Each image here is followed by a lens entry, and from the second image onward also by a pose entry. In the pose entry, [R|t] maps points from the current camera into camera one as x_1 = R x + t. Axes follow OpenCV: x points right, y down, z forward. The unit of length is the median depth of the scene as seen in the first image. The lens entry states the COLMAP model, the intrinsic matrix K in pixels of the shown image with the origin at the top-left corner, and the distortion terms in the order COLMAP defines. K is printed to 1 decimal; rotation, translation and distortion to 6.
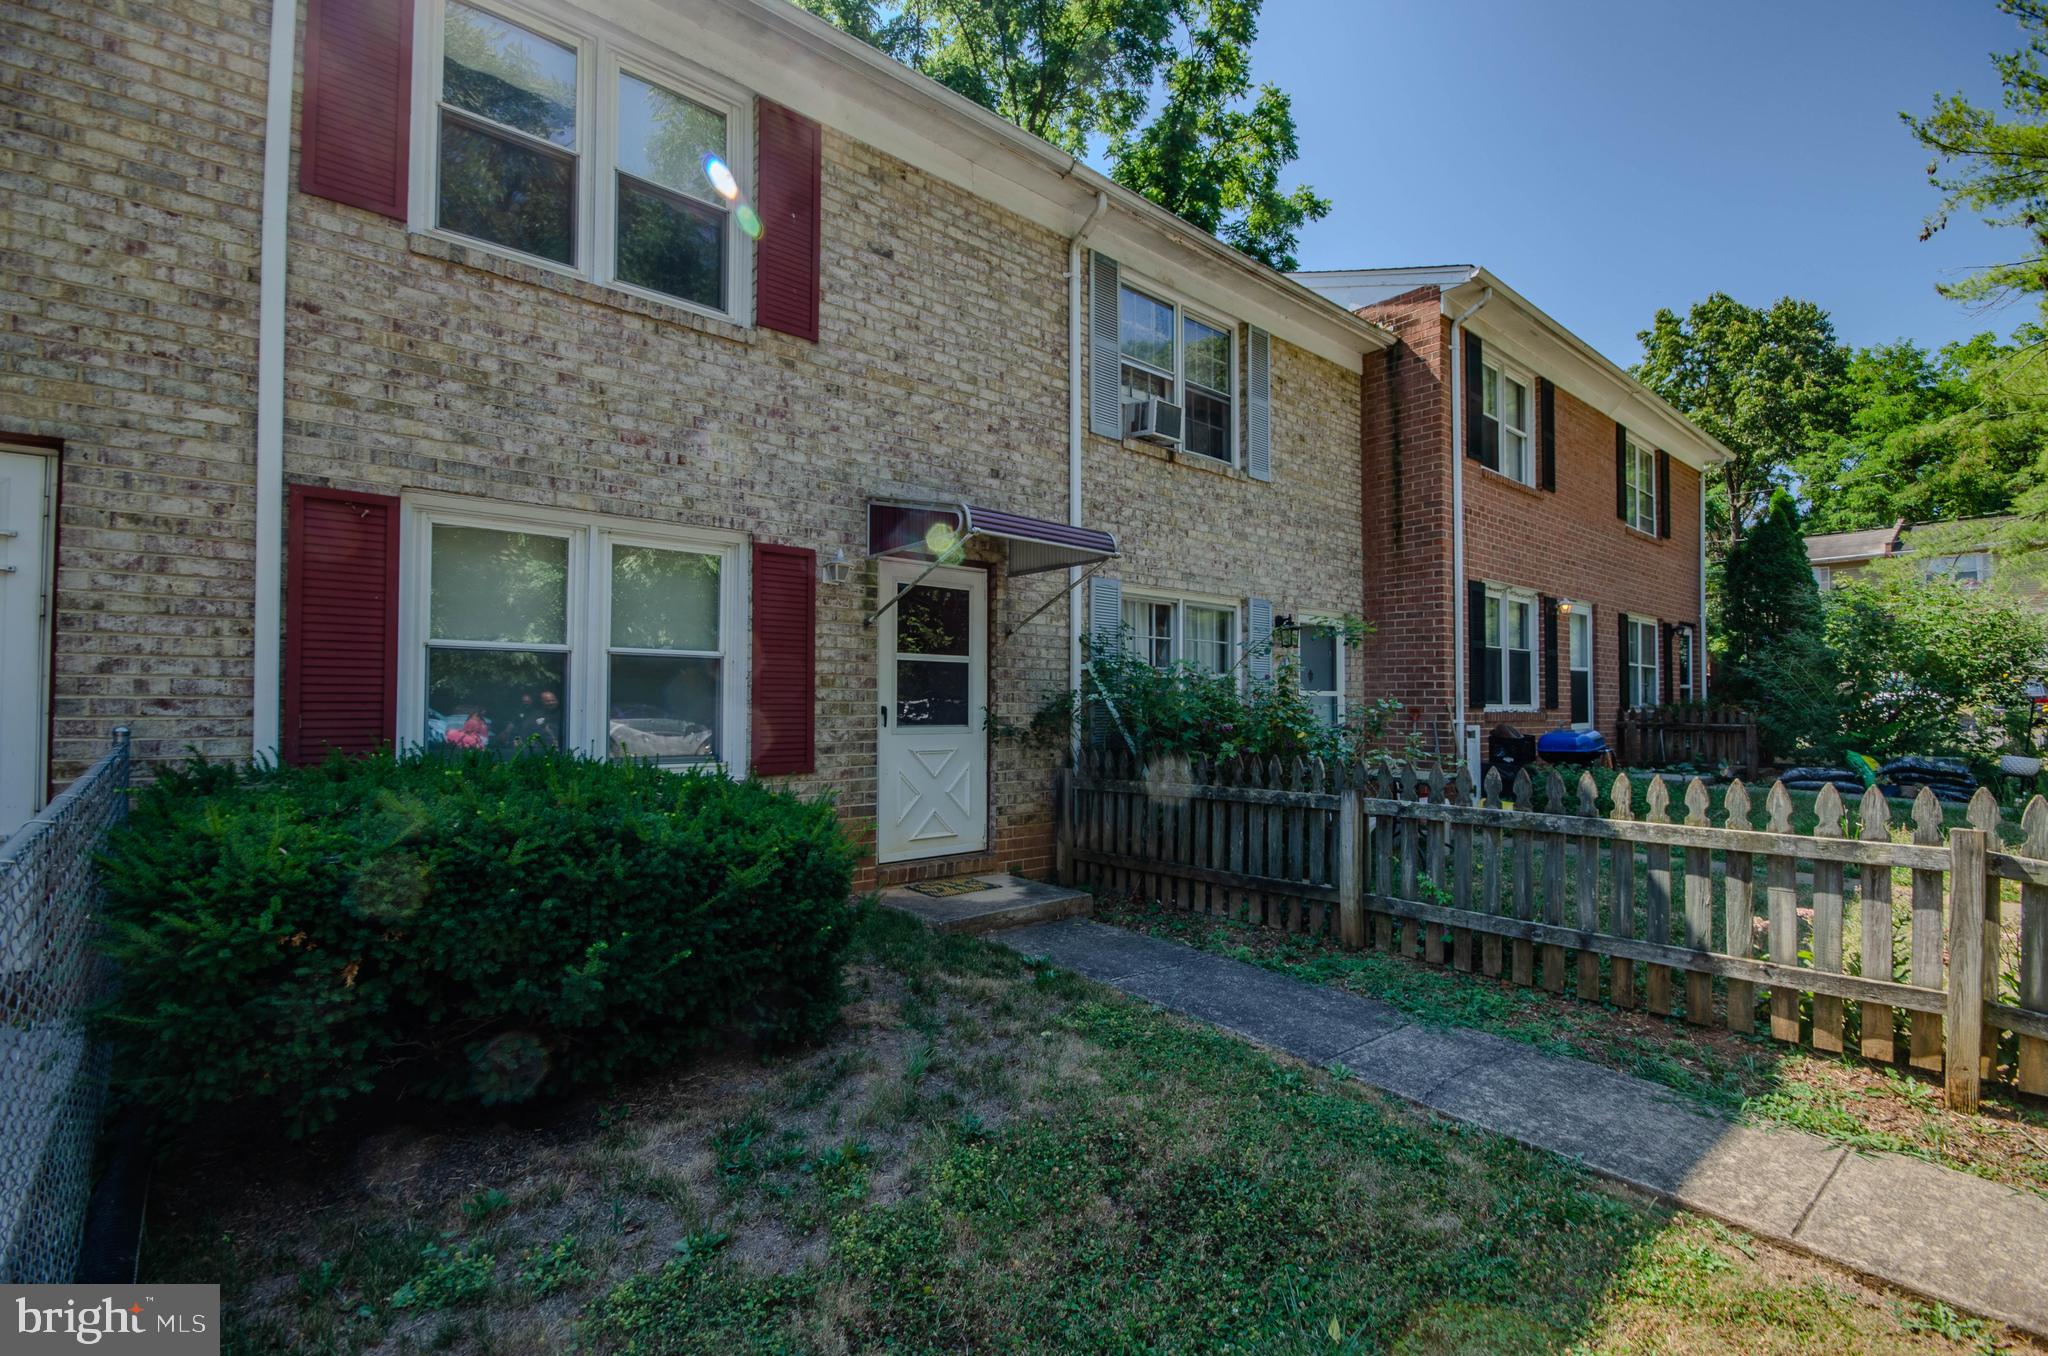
lens RADIAL K [[920.3, 0, 1024.0], [0, 920.3, 678.0], [0, 0, 1]] dist [0.006943, -0.010500]
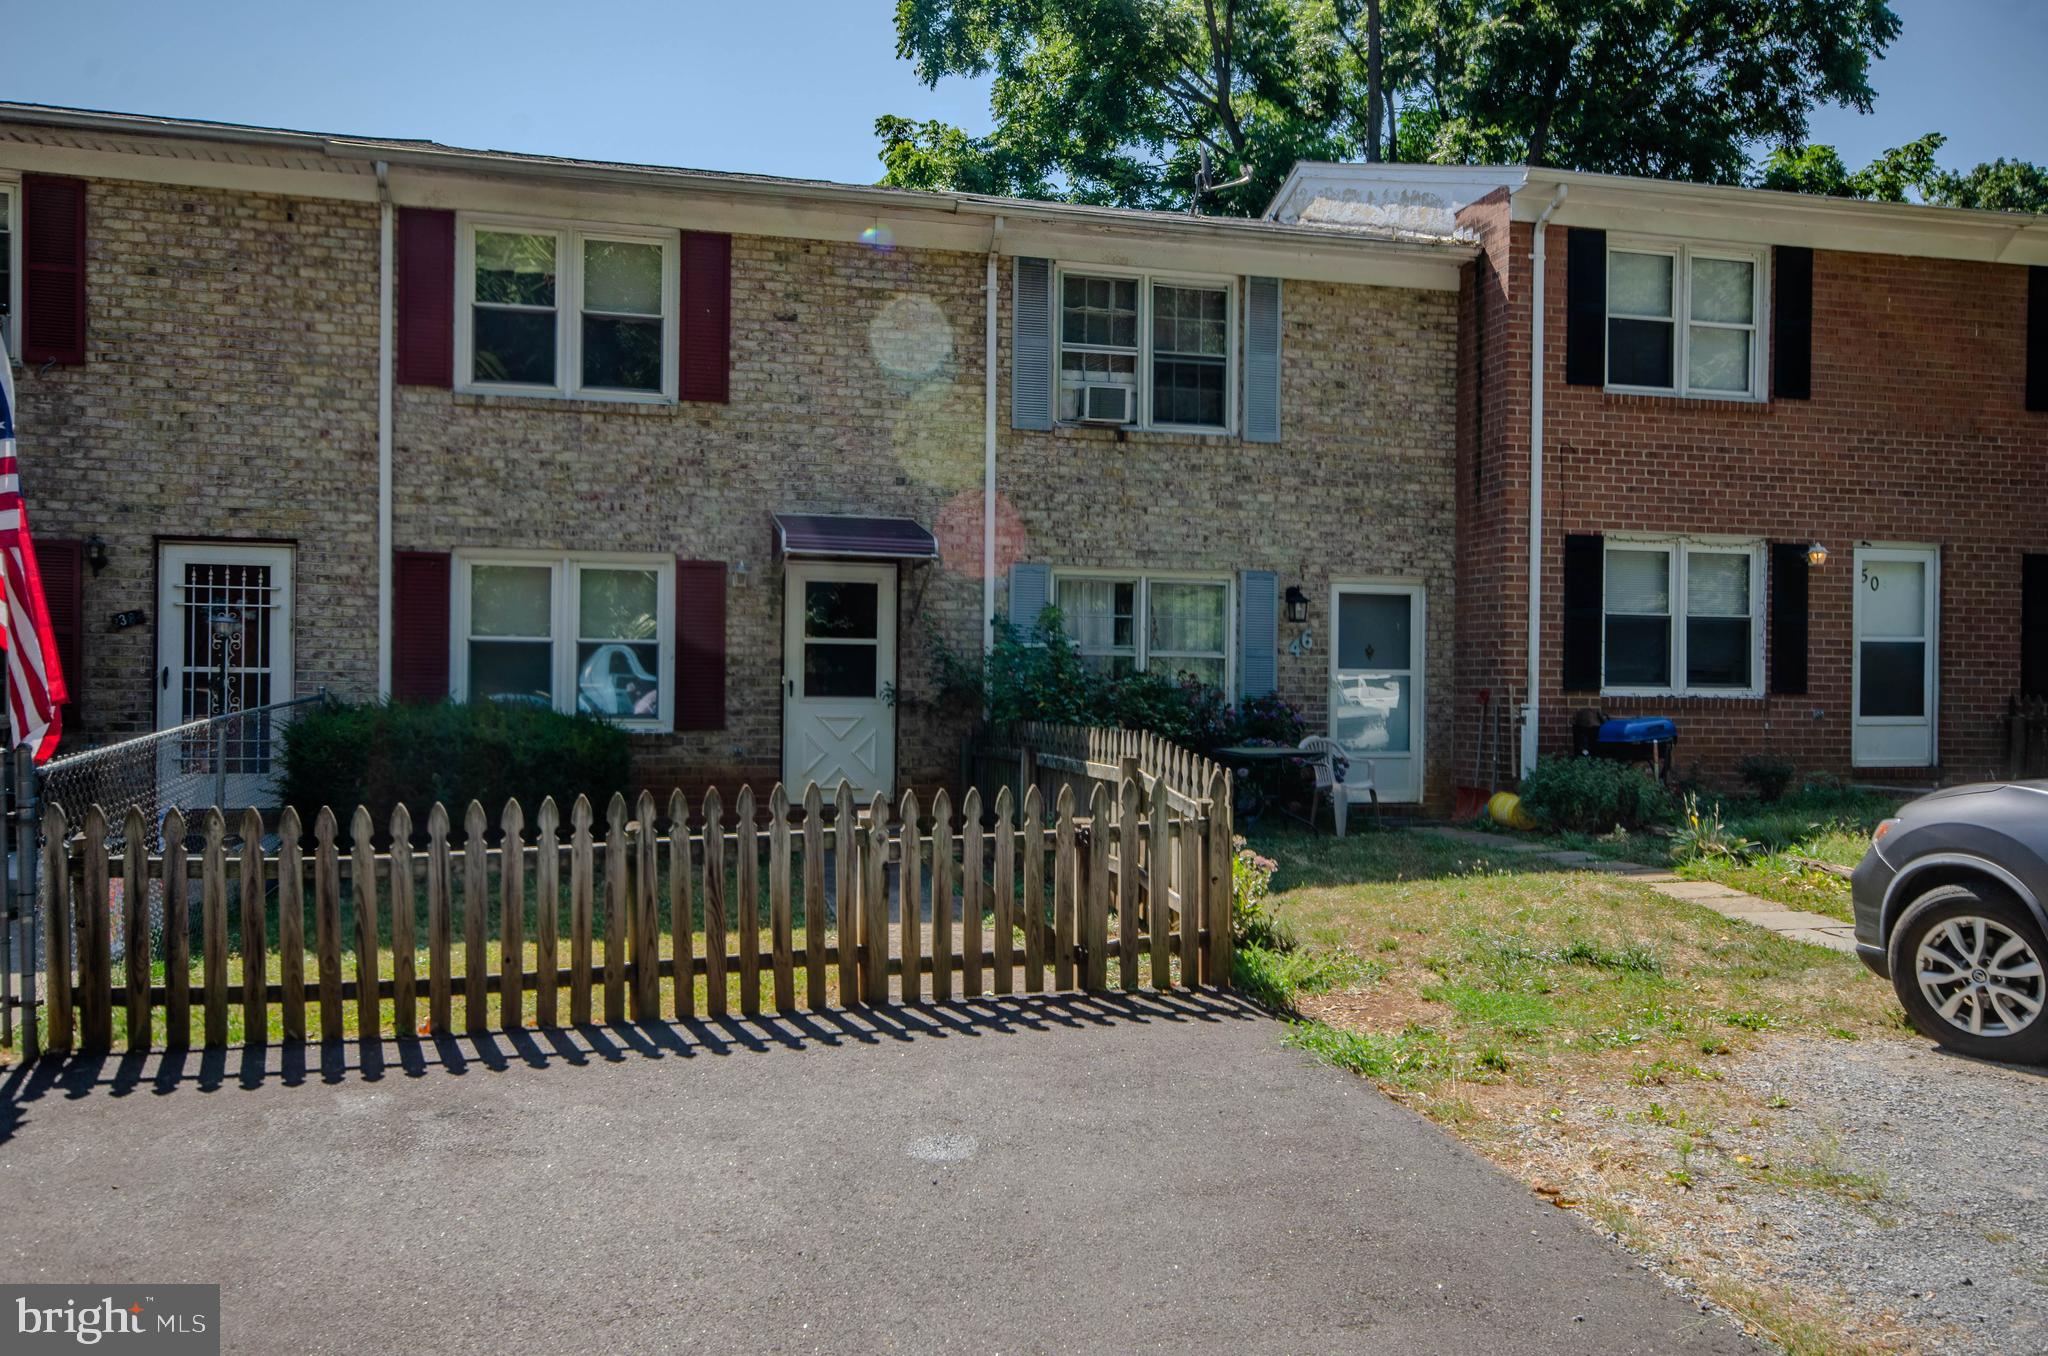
lens RADIAL K [[1607.6, 0, 1025.7], [0, 1607.6, 690.3], [0, 0, 1]] dist [-0.013263, 0.084164]
pose [[0.885130, 0.007693, -0.465280, 1.205690], [0.004802, 0.999659, 0.025663, -0.011228], [0.465318, -0.024949, 0.884792, -0.829980]]
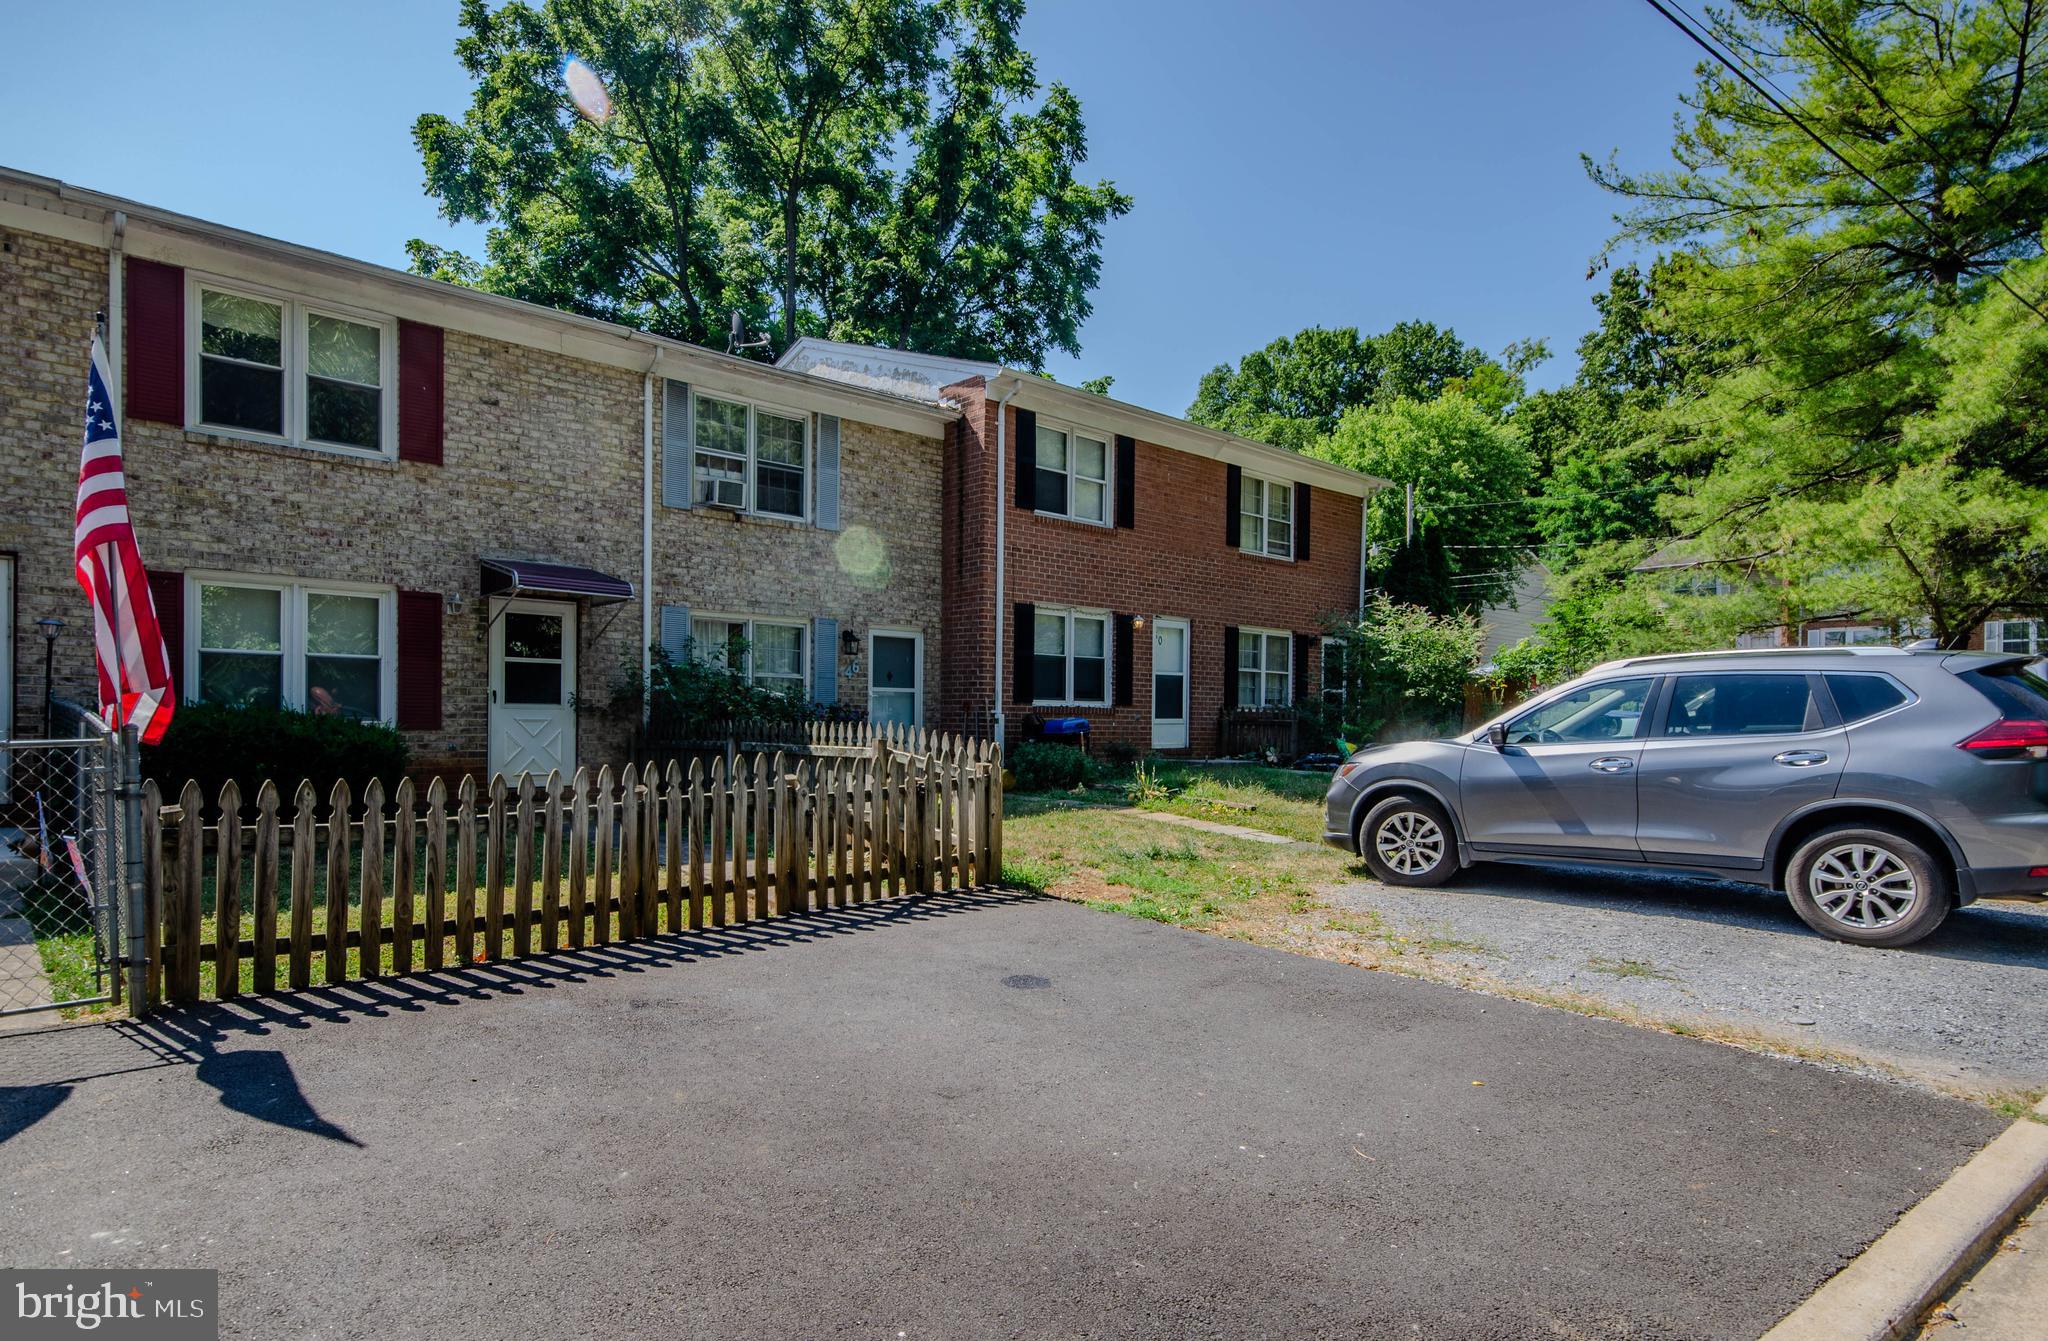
lens RADIAL K [[1140.3, 0, 966.0], [0, 1140.3, 725.6], [0, 0, 1]] dist [0.017794, 0.000262]
pose [[0.999953, 0.007600, -0.006076, 0.707220], [-0.007384, 0.999363, 0.034912, 0.017256], [0.006338, -0.034865, 0.999372, -1.018177]]
